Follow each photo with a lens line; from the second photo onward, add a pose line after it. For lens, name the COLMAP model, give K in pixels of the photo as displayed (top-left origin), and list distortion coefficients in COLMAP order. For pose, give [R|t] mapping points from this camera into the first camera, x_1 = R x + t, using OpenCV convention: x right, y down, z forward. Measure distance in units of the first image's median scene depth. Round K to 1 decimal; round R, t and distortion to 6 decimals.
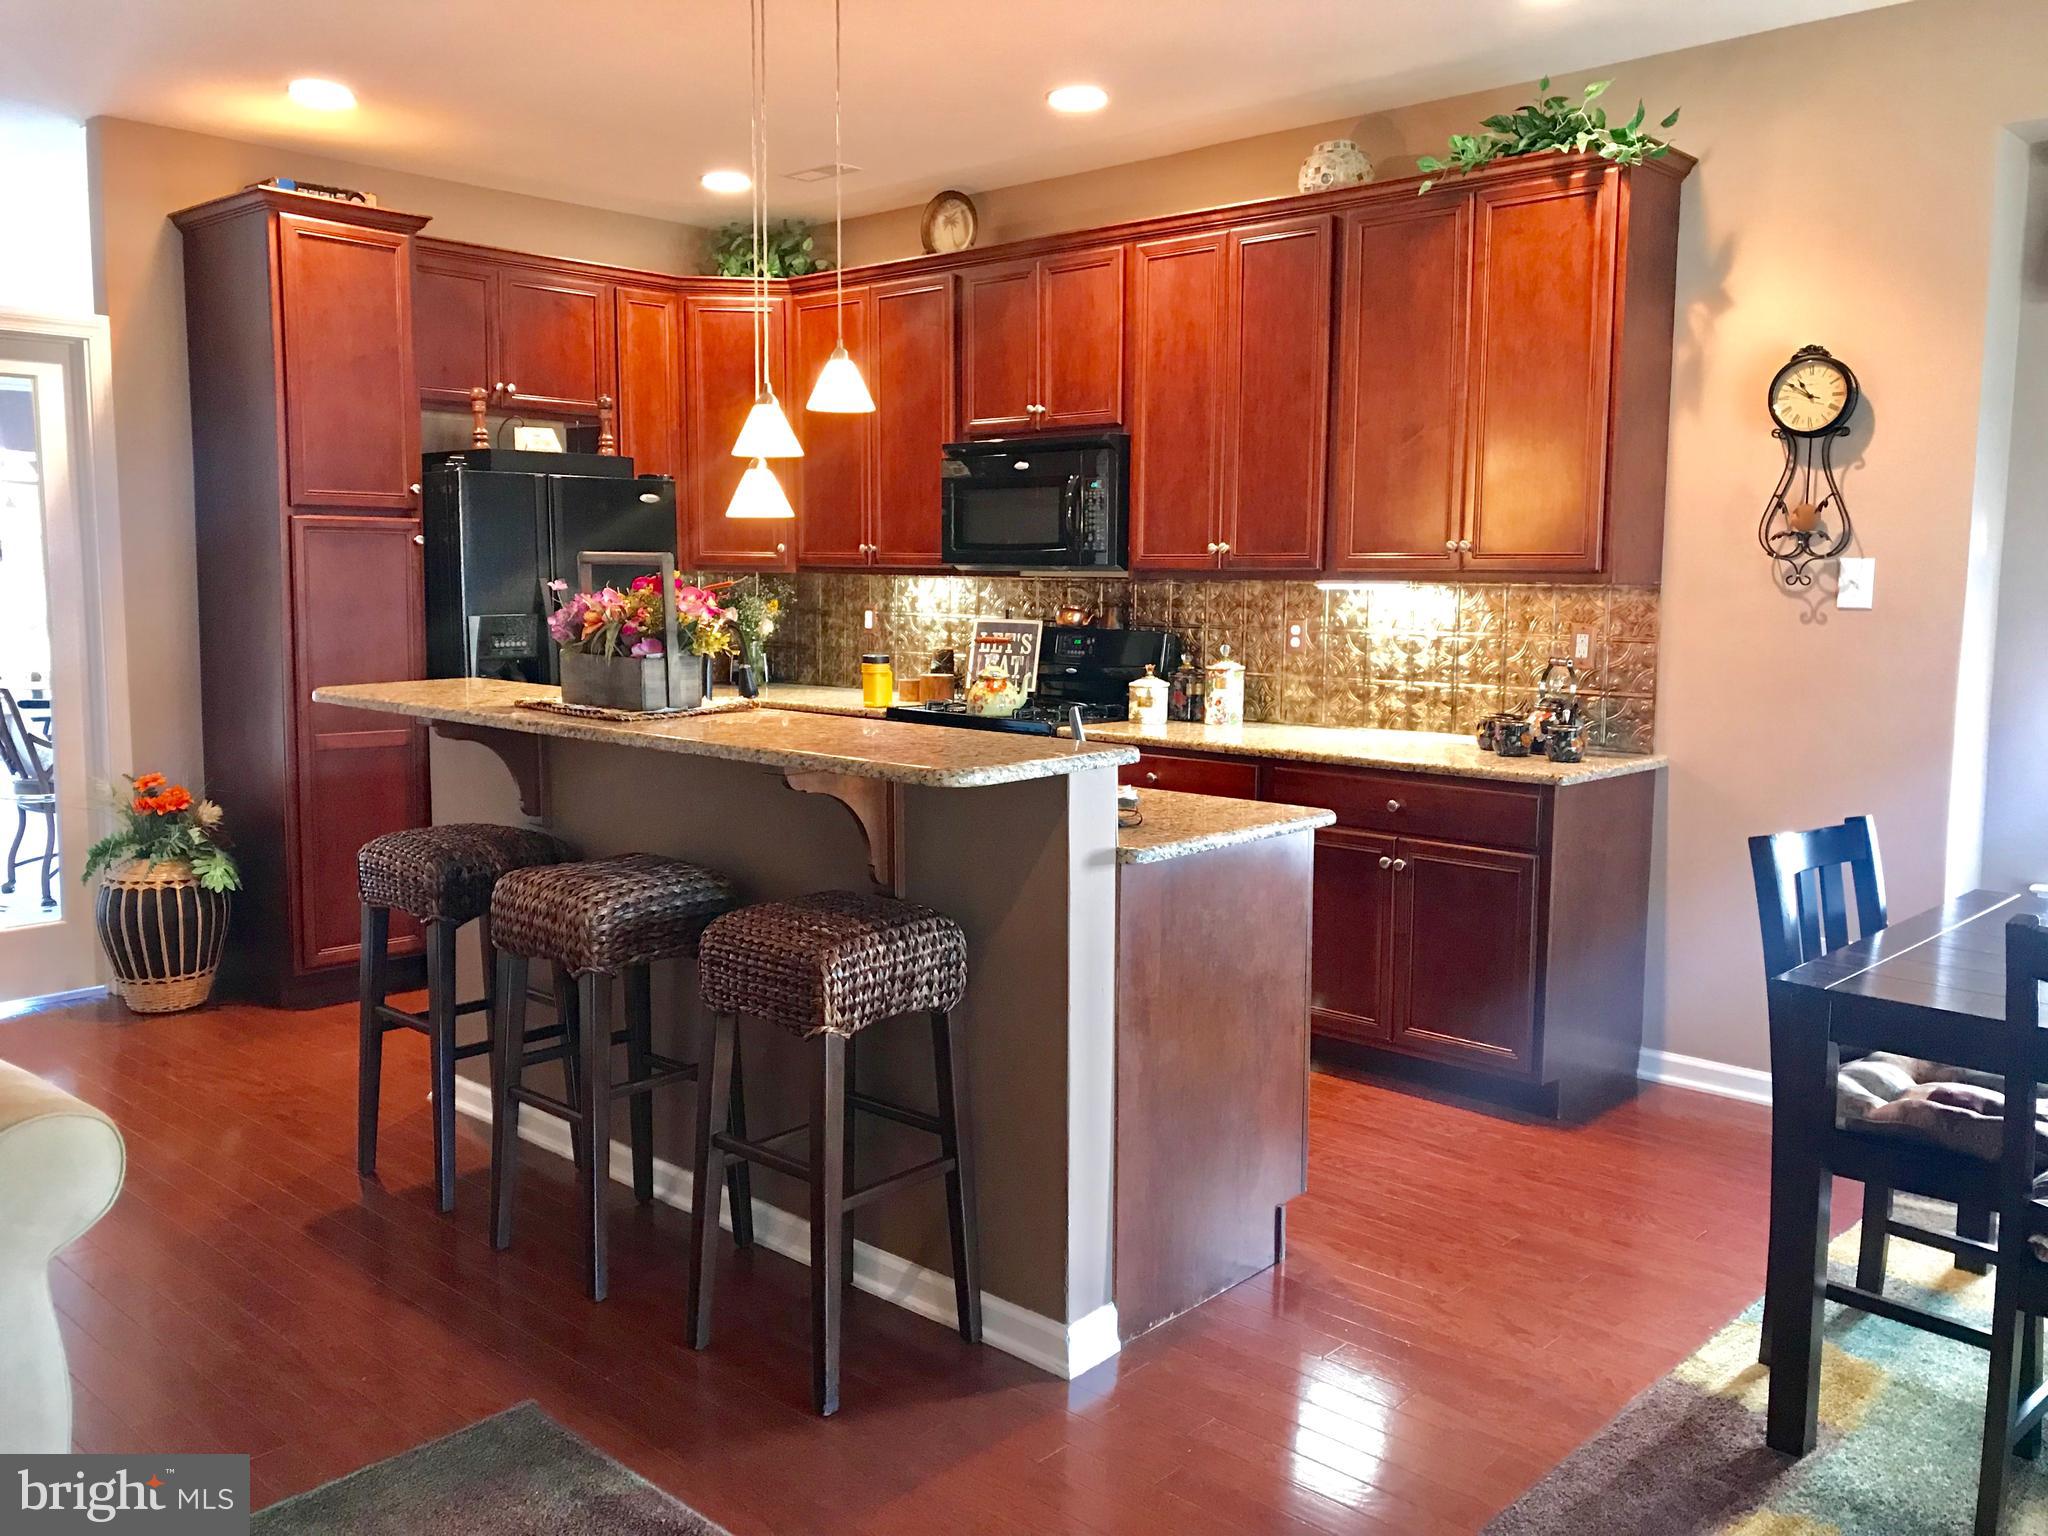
lens RADIAL K [[1670.4, 0, 1024.0], [0, 1670.4, 768.0], [0, 0, 1]] dist [0.114102, -0.217273]
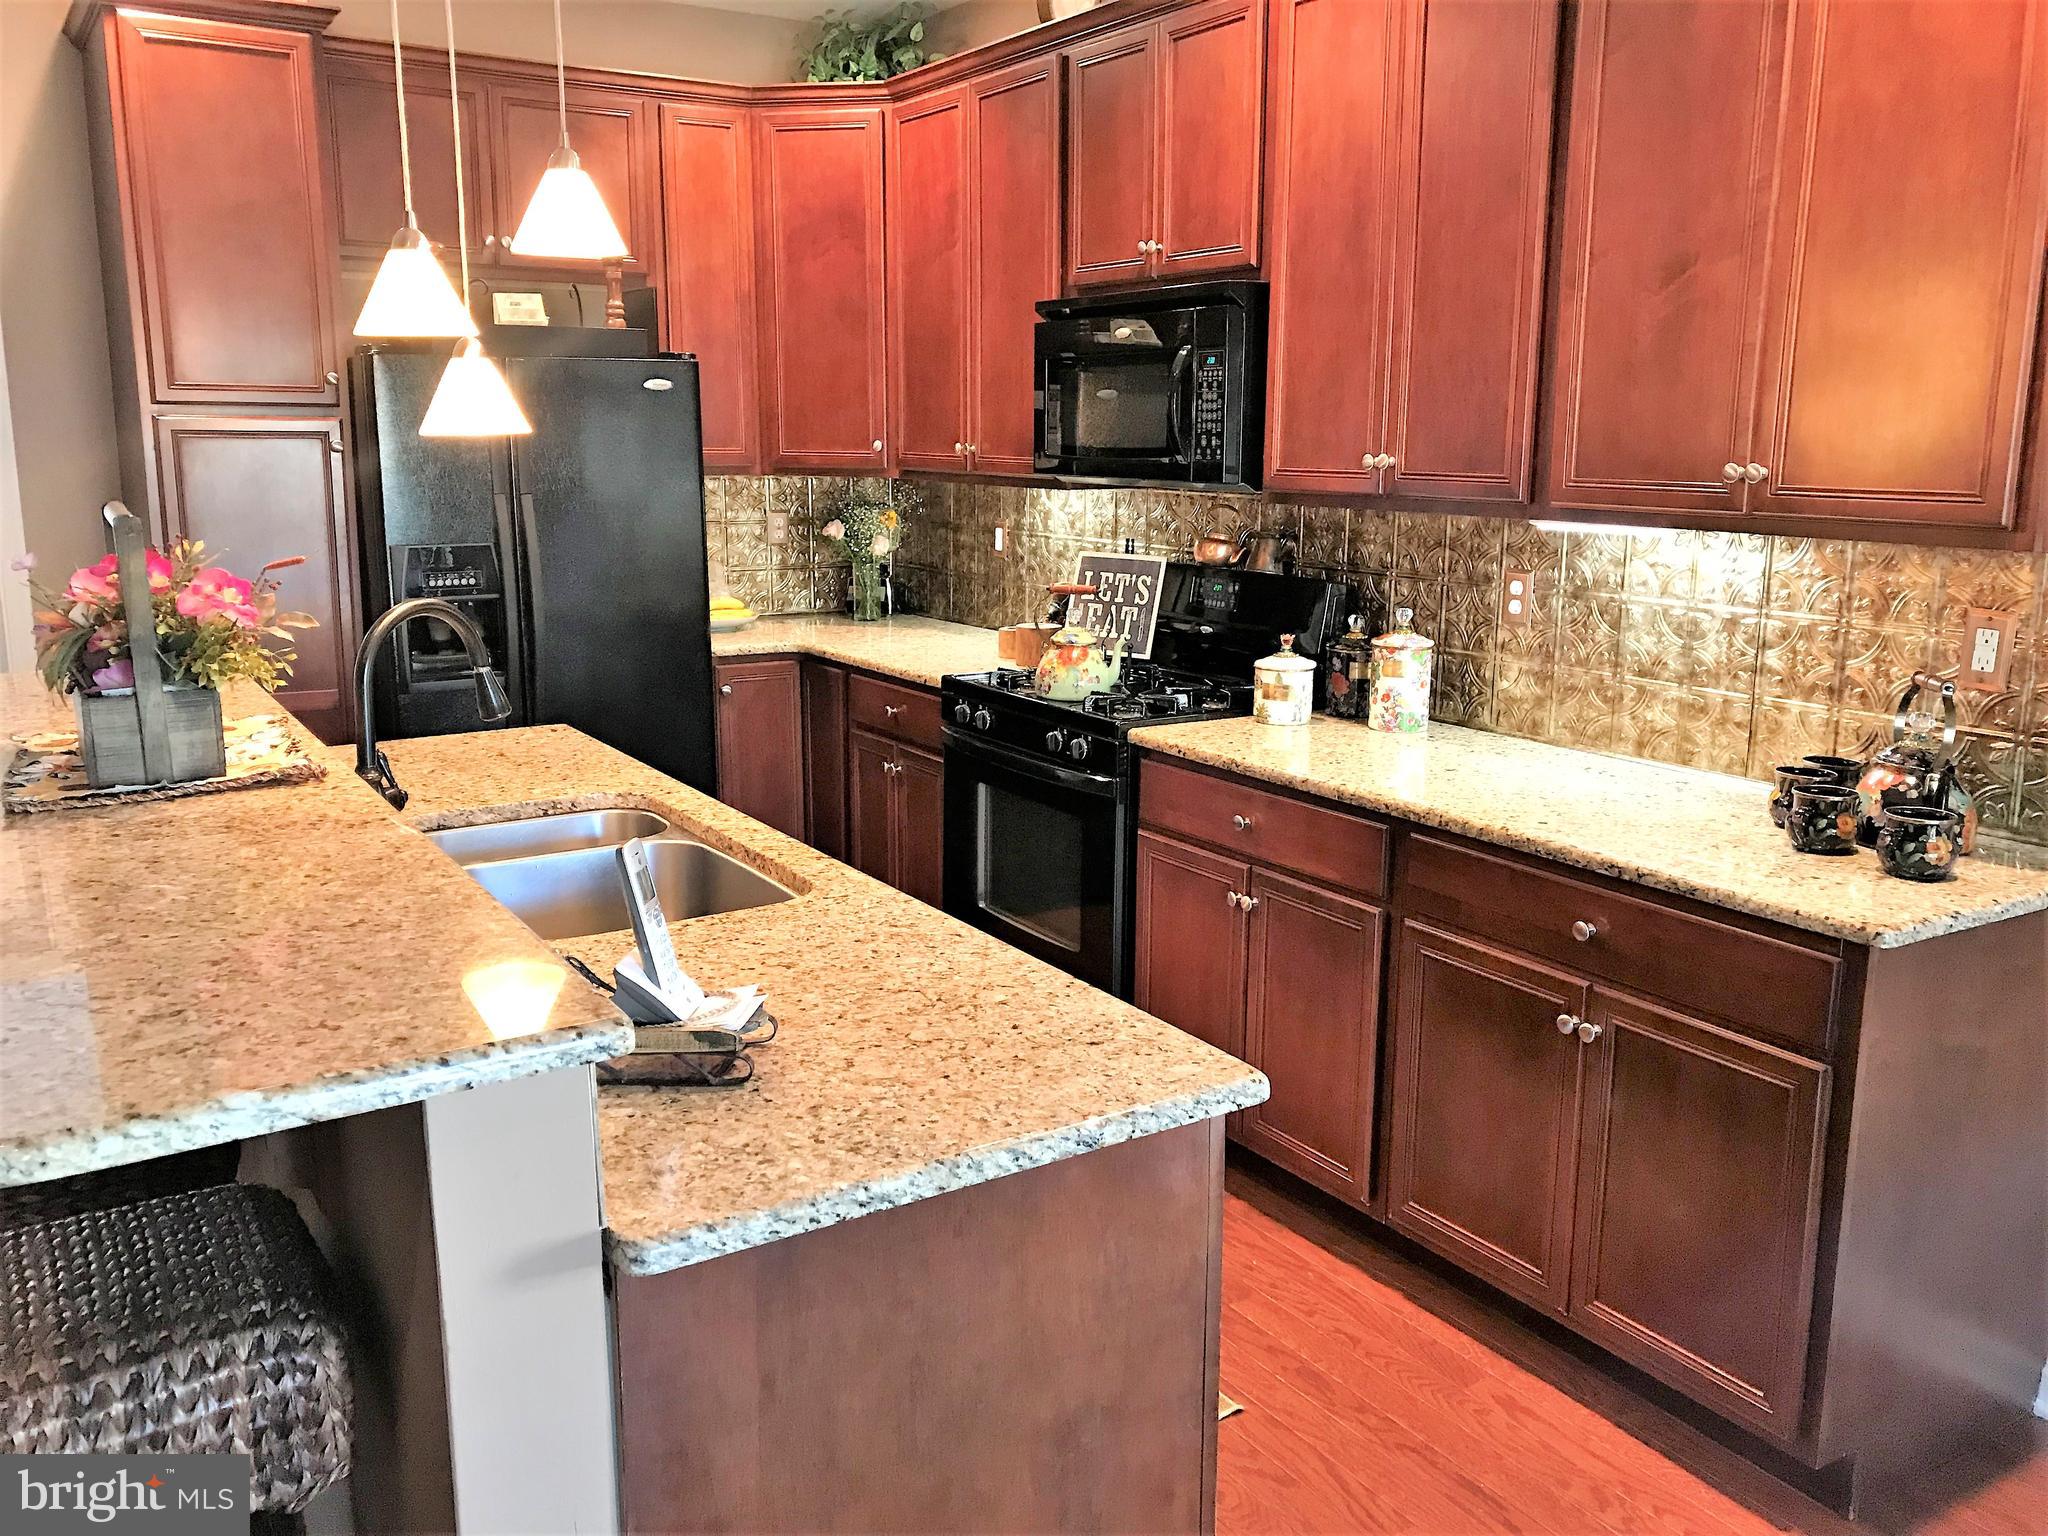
lens RADIAL K [[1679.2, 0, 1024.0], [0, 1679.2, 768.0], [0, 0, 1]] dist [0.037851, -0.009160]
pose [[0.965434, 0.049747, -0.255858, 0.150758], [-0.028744, 0.995951, 0.085184, -0.064301], [0.259060, -0.074885, 0.962954, 0.332376]]
